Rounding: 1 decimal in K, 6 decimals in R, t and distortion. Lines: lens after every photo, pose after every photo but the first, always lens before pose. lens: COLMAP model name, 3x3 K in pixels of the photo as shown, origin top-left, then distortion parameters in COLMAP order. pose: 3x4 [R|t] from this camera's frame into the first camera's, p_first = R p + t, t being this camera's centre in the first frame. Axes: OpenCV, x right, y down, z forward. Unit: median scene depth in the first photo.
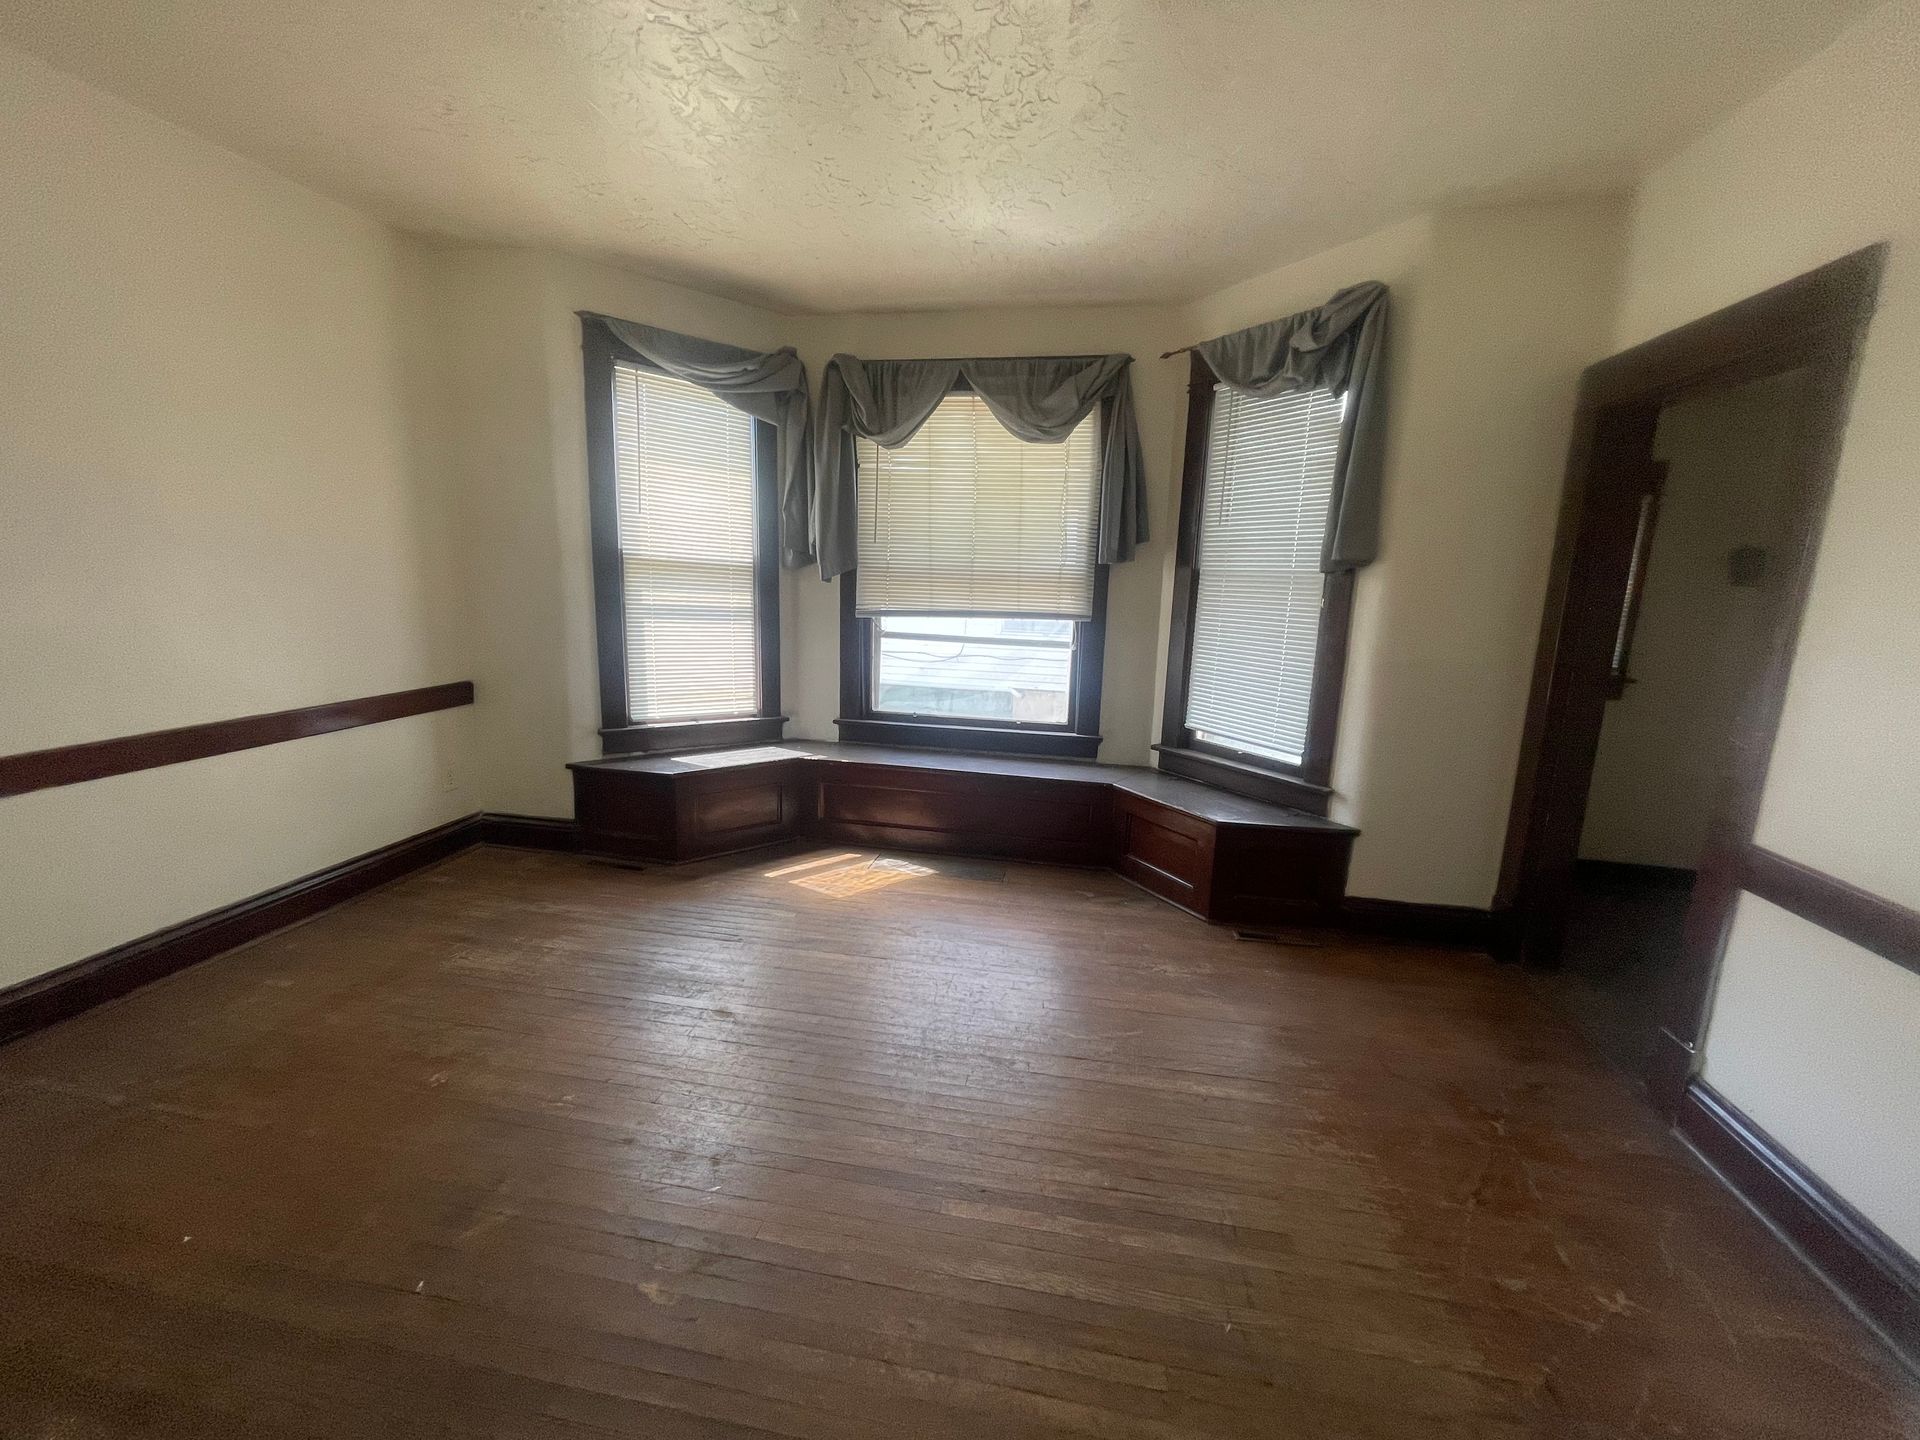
lens RADIAL K [[777.8, 0, 957.3], [0, 777.8, 719.6], [0, 0, 1]] dist [-0.001838, -0.000419]
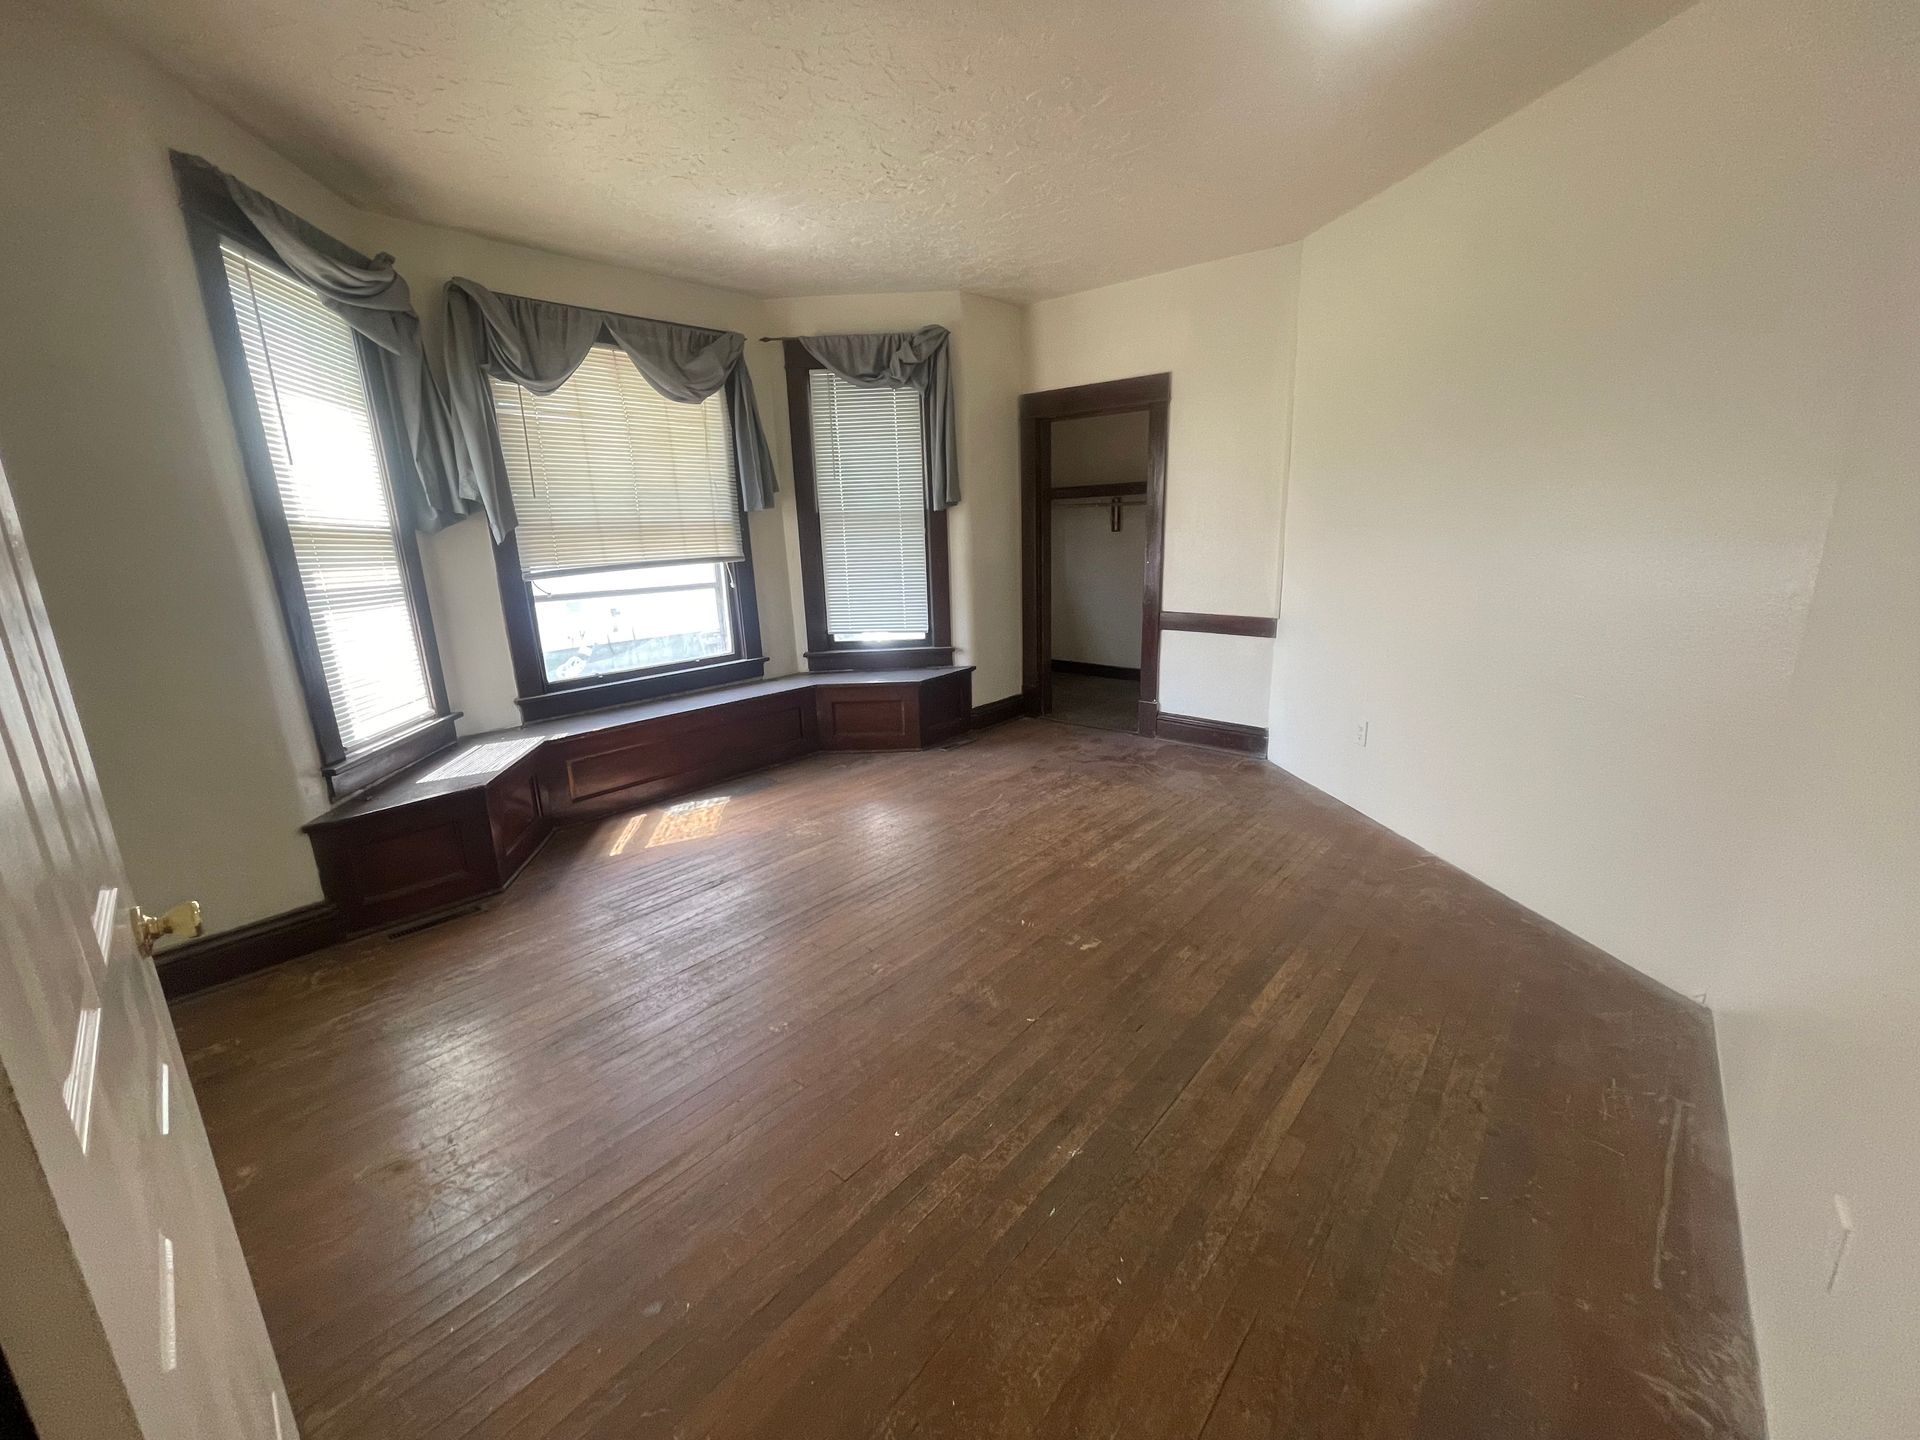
lens RADIAL K [[777.8, 0, 957.3], [0, 777.8, 719.6], [0, 0, 1]] dist [-0.001838, -0.000419]
pose [[0.507886, -0.259040, 0.821553, -0.751608], [0.201308, 0.962999, 0.179190, -0.044183], [-0.837572, 0.074377, 0.541240, 0.115177]]
